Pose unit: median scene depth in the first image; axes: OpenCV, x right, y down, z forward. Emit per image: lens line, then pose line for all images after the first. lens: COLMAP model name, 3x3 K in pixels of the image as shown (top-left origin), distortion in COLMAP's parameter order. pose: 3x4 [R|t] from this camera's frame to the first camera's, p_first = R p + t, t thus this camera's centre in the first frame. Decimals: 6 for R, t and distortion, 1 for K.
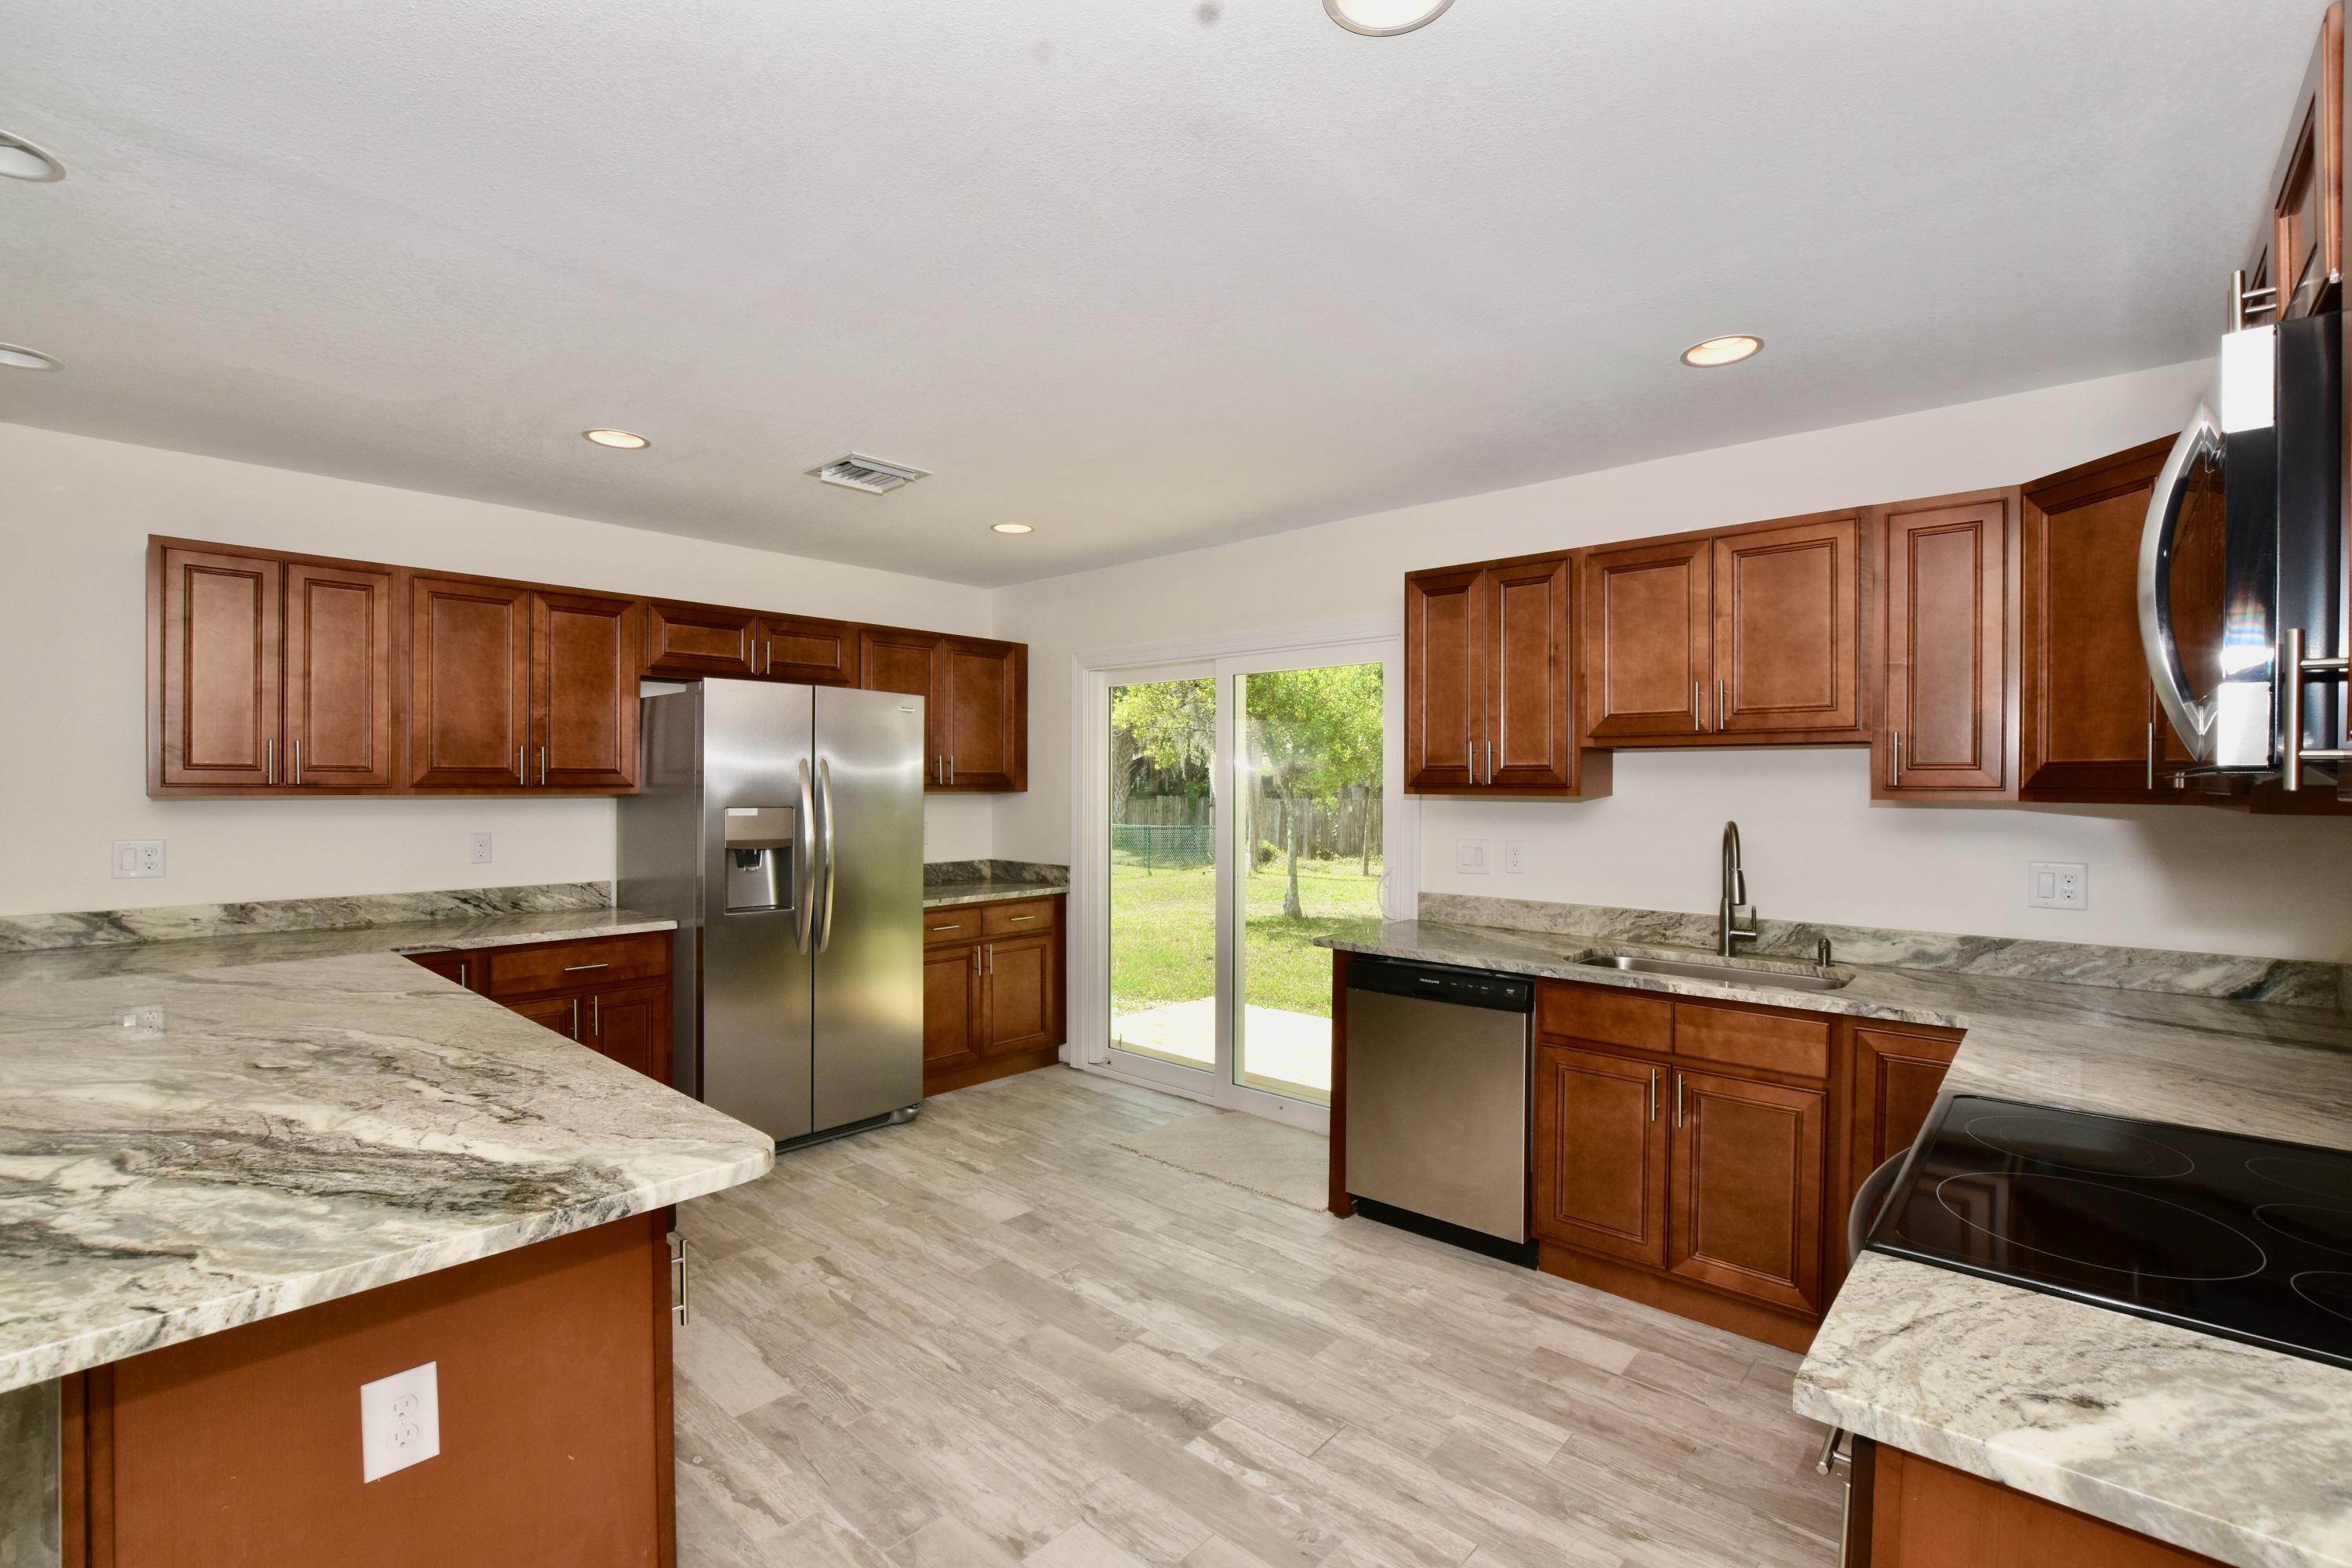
lens RADIAL K [[1042.5, 0, 1187.8], [0, 1042.5, 787.8], [0, 0, 1]] dist [-0.030813, 0.002618]
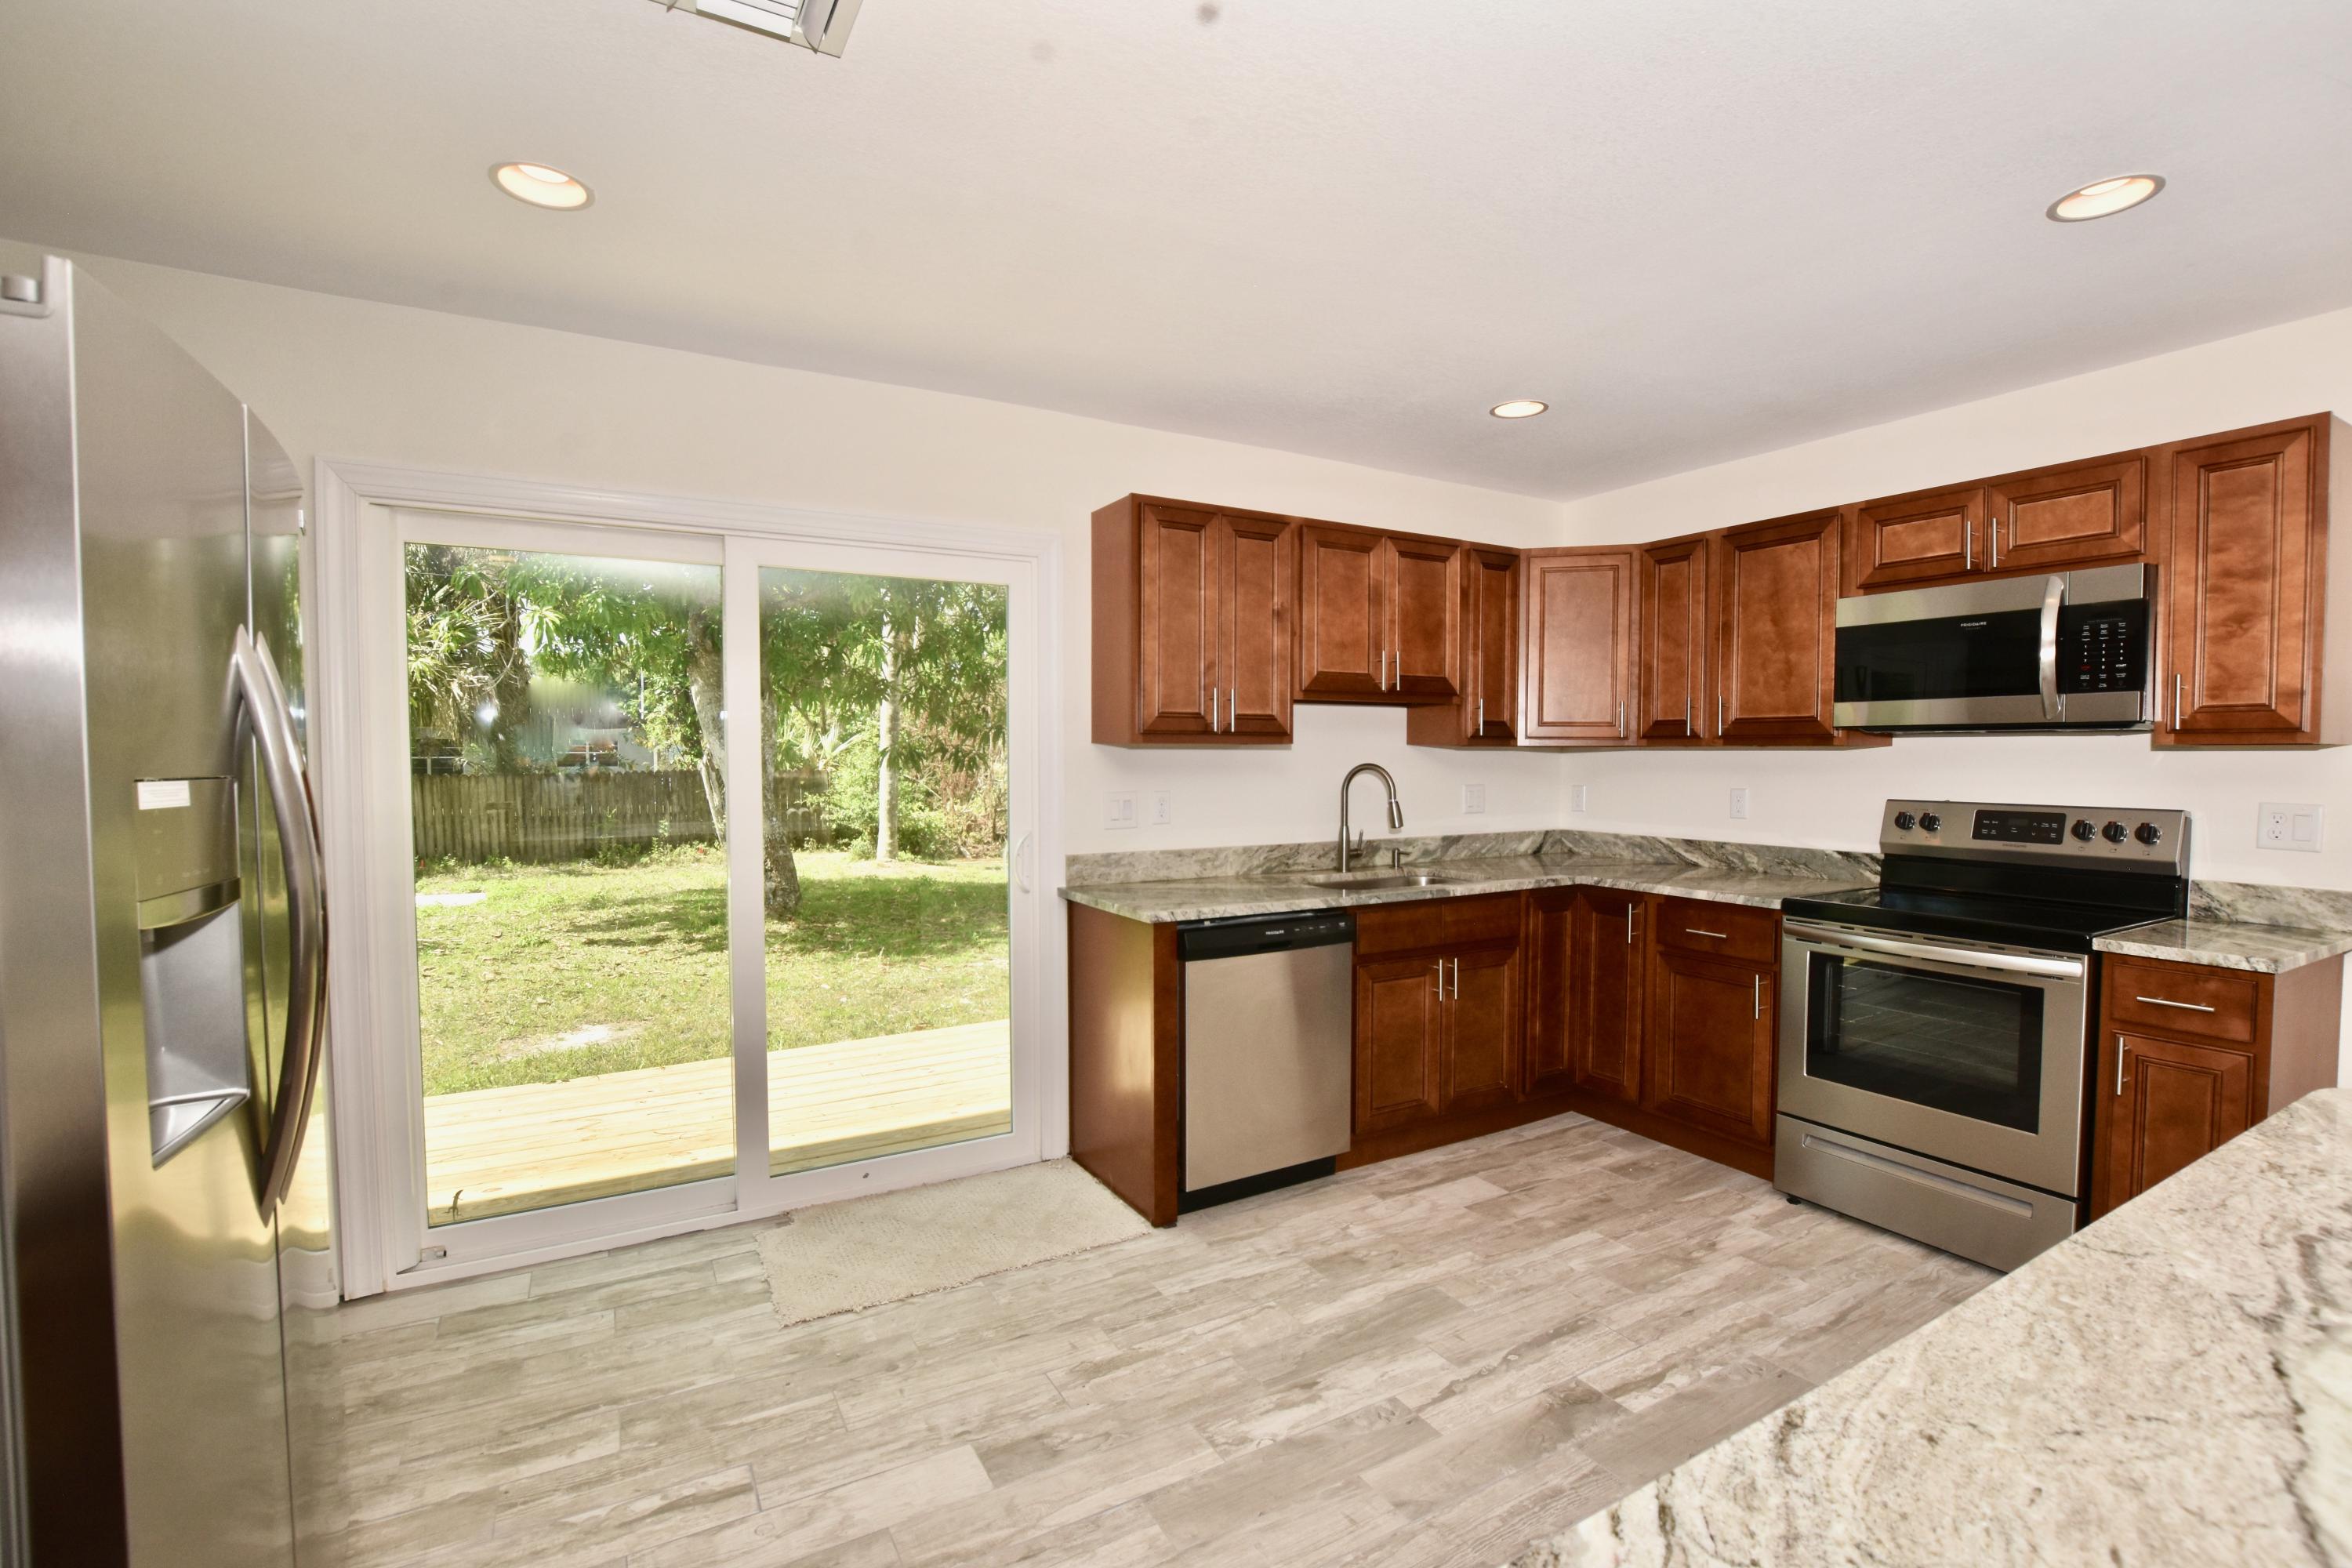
lens RADIAL K [[1042.5, 0, 1185.0], [0, 1042.5, 789.9], [0, 0, 1]] dist [-0.030813, 0.002618]
pose [[0.313241, -0.037558, 0.948931, -0.770177], [0.004914, 0.999268, 0.037929, 0.015410], [-0.949661, -0.007218, 0.313197, 0.830102]]
